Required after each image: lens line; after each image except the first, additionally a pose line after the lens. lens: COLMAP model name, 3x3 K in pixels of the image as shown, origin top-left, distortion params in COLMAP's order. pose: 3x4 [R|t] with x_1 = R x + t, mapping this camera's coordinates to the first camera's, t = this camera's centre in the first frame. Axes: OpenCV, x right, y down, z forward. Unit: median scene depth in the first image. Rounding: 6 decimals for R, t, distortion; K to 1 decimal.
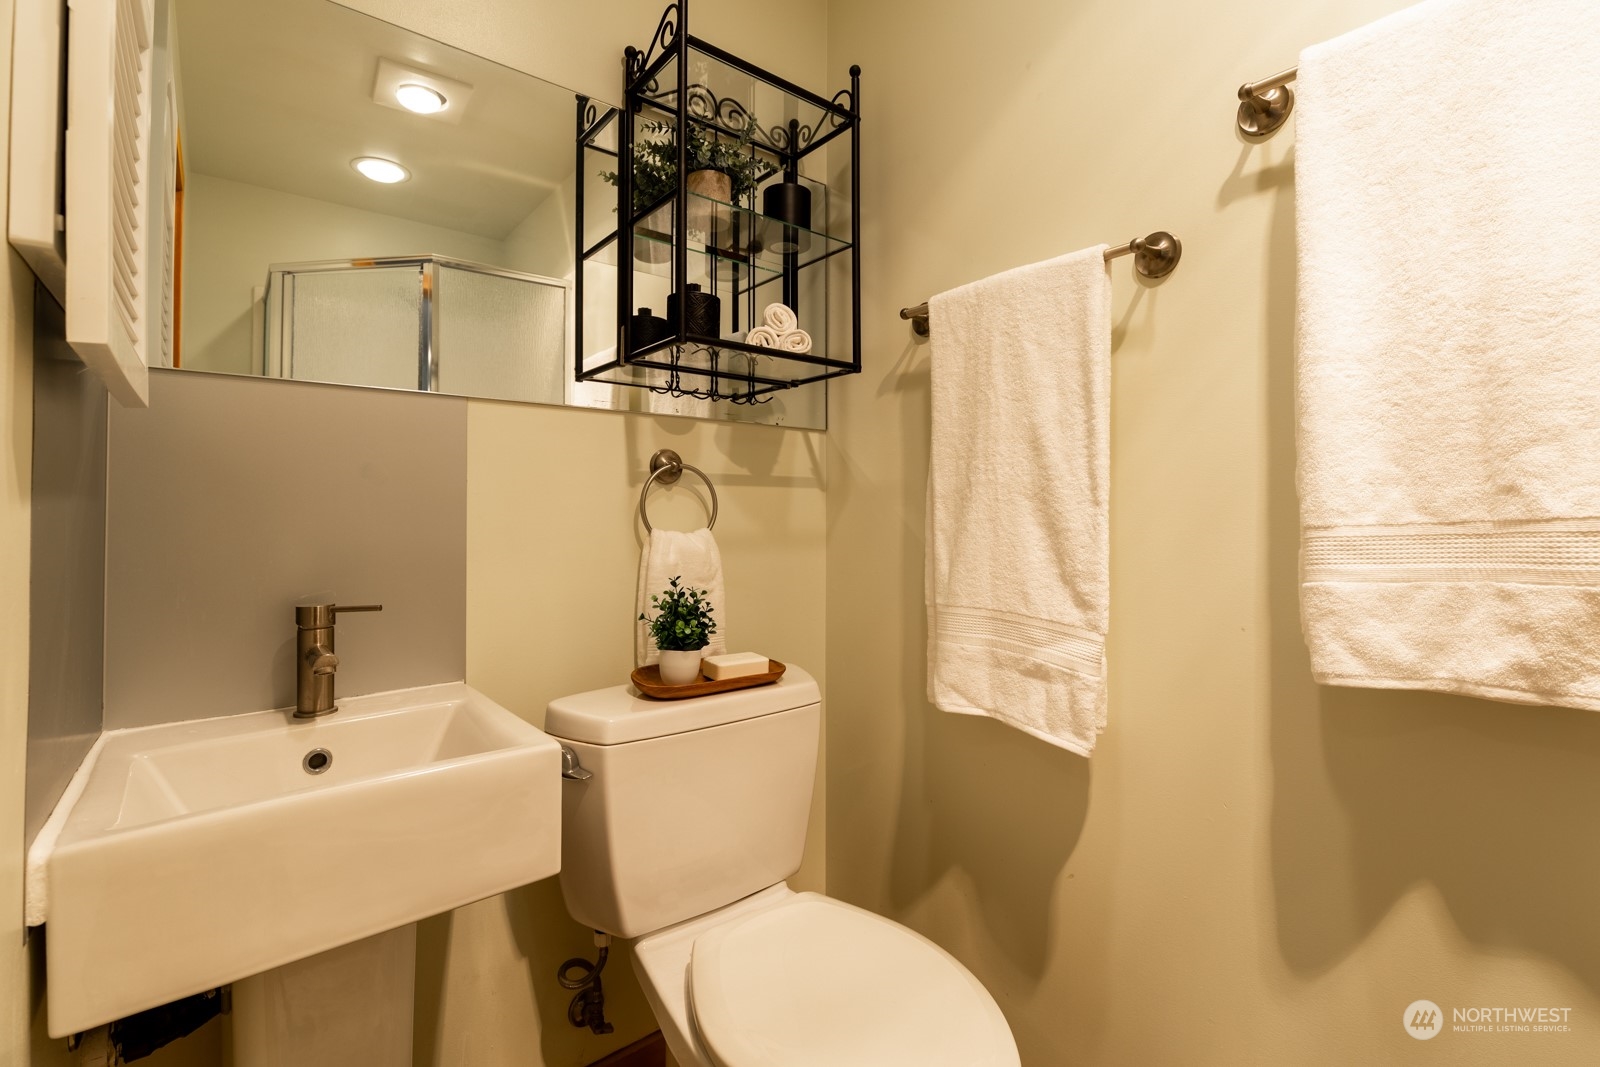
lens RADIAL K [[749.1, 0, 831.3], [0, 749.1, 488.7], [0, 0, 1]] dist [0.000424, -0.000200]
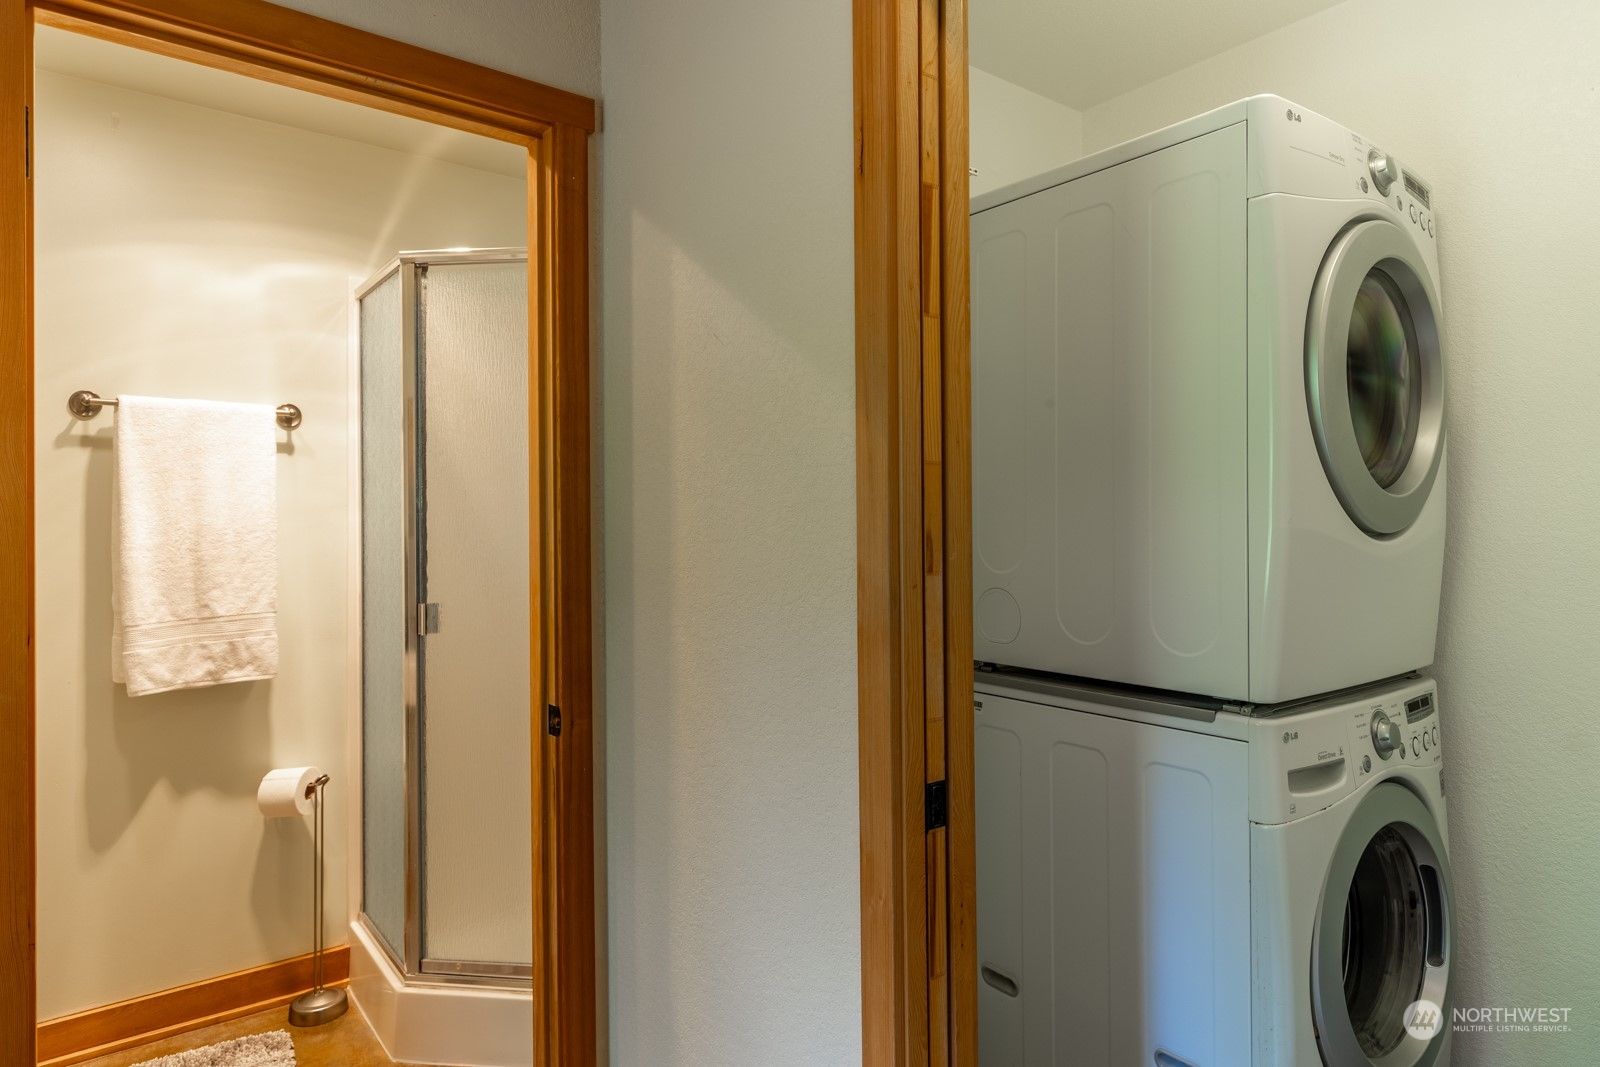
lens RADIAL K [[930.4, 0, 800.0], [0, 930.4, 533.5], [0, 0, 1]] dist [-0.000243, -0.034803]
pose [[0.028476, -0.001666, 0.999593, -2.186965], [-0.017303, 0.999848, 0.002160, -0.284349], [-0.999445, -0.017357, 0.028443, -1.126769]]
